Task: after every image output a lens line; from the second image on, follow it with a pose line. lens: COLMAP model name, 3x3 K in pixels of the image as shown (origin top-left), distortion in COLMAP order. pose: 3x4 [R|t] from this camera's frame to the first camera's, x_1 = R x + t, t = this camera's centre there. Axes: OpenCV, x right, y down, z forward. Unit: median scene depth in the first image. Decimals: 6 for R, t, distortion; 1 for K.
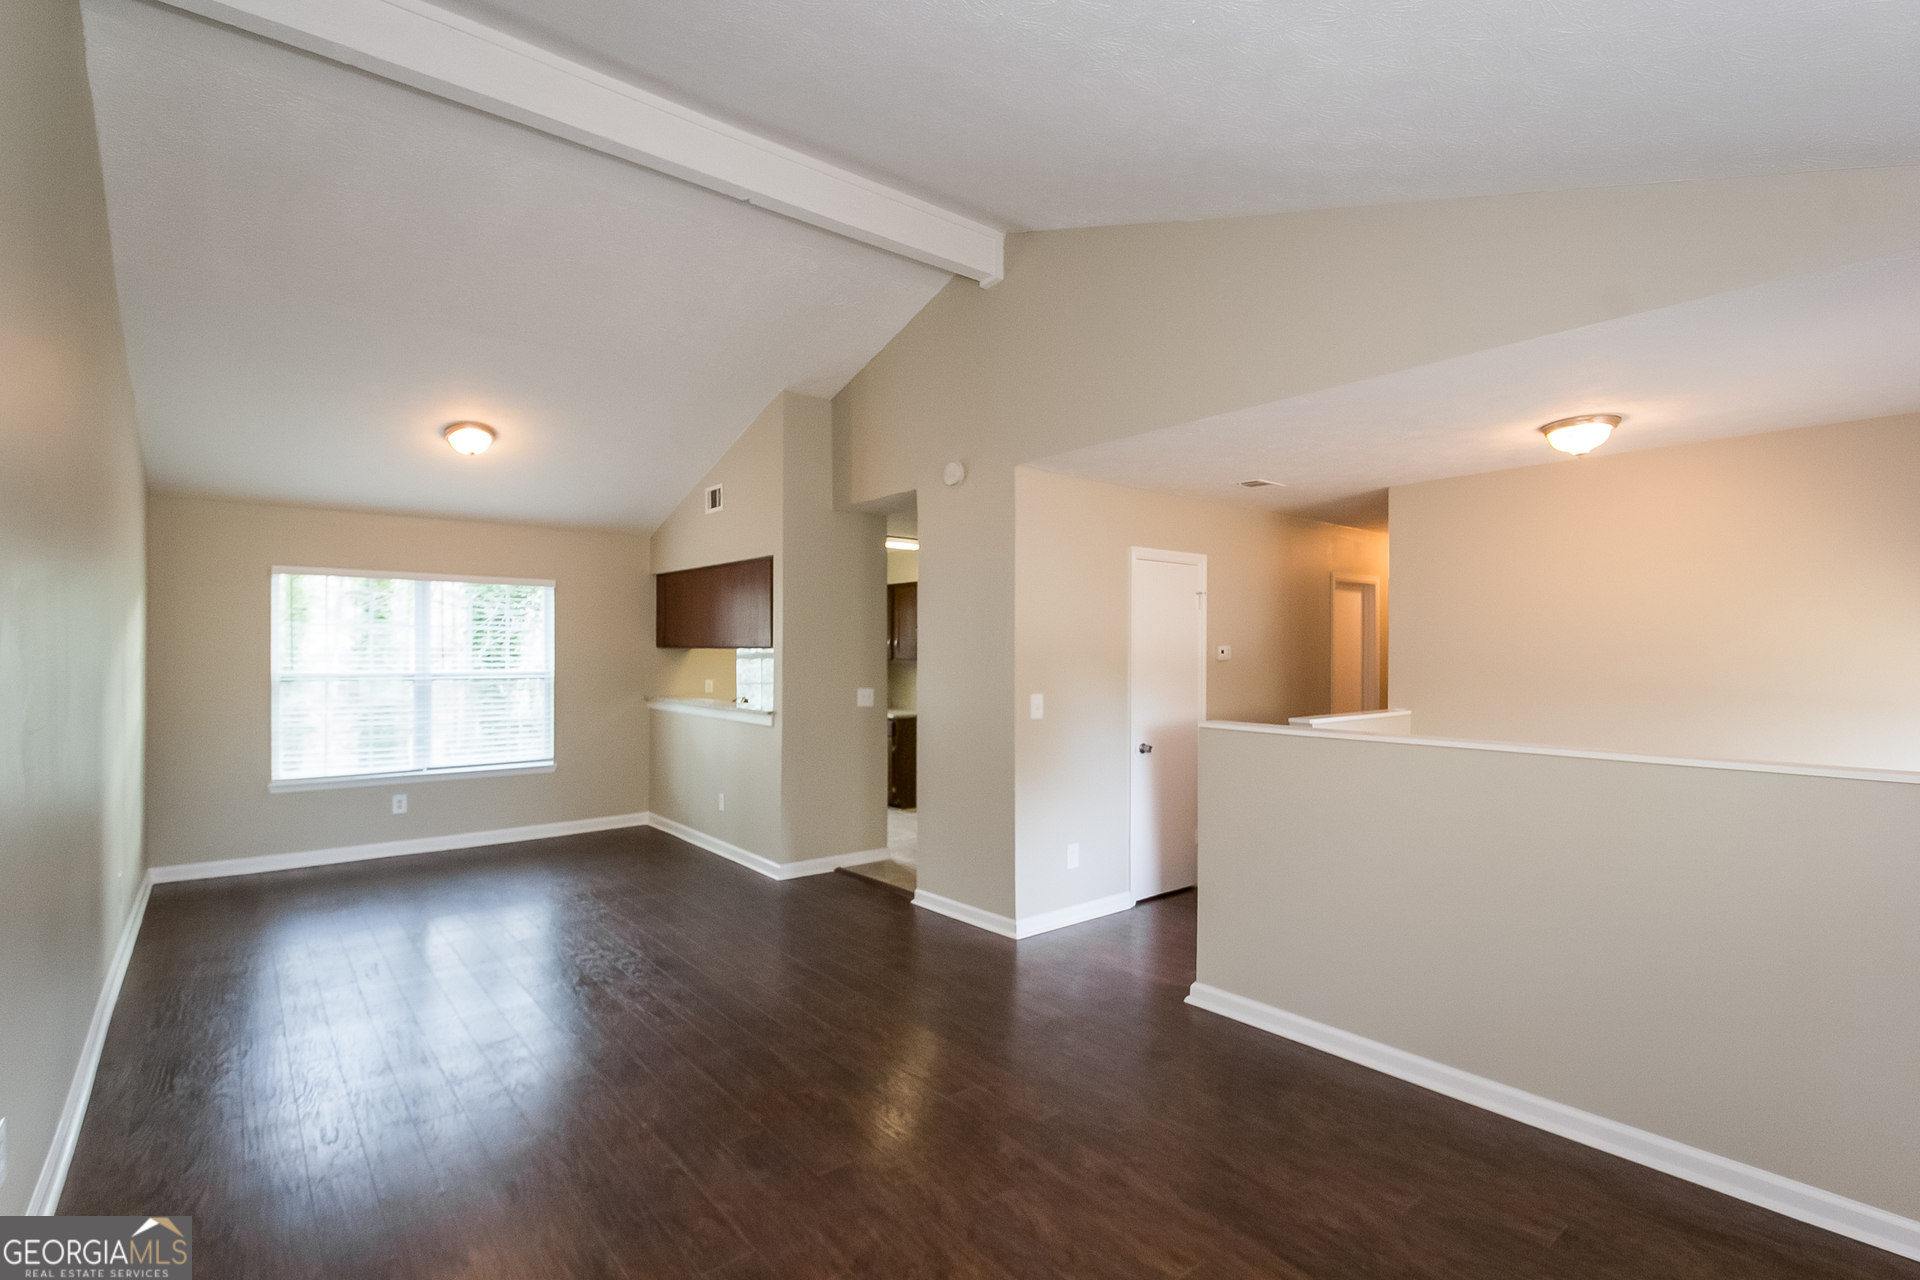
lens RADIAL K [[897.6, 0, 960.3], [0, 897.6, 665.2], [0, 0, 1]] dist [0.002333, -0.000734]
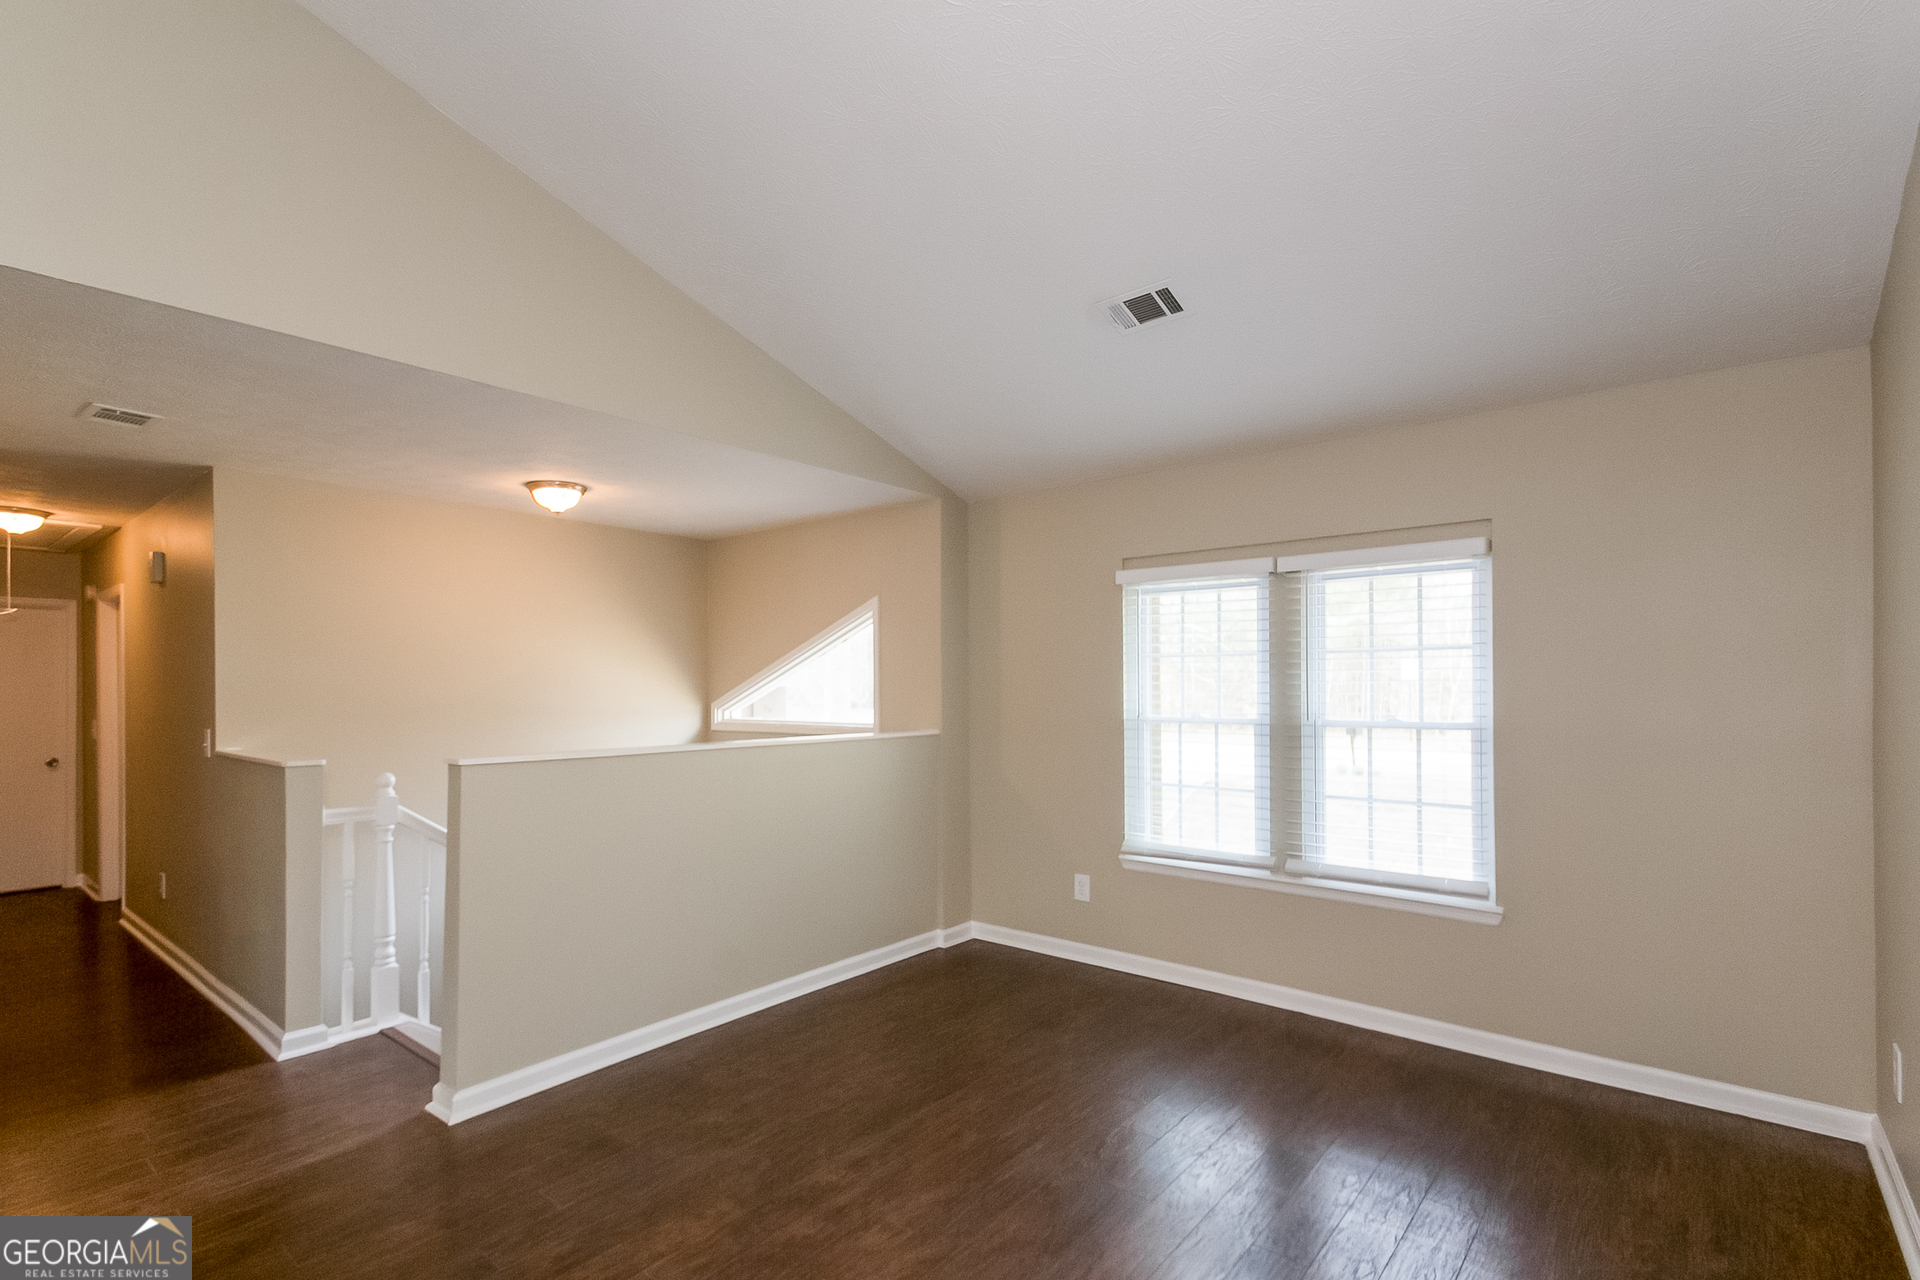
lens RADIAL K [[870.0, 0, 972.7], [0, 870.0, 690.9], [0, 0, 1]] dist [0.000653, -0.013214]
pose [[-0.212036, -0.012097, 0.977187, -0.809888], [0.007789, 0.999871, 0.014067, -0.009853], [-0.977231, 0.010594, -0.211914, 0.997120]]
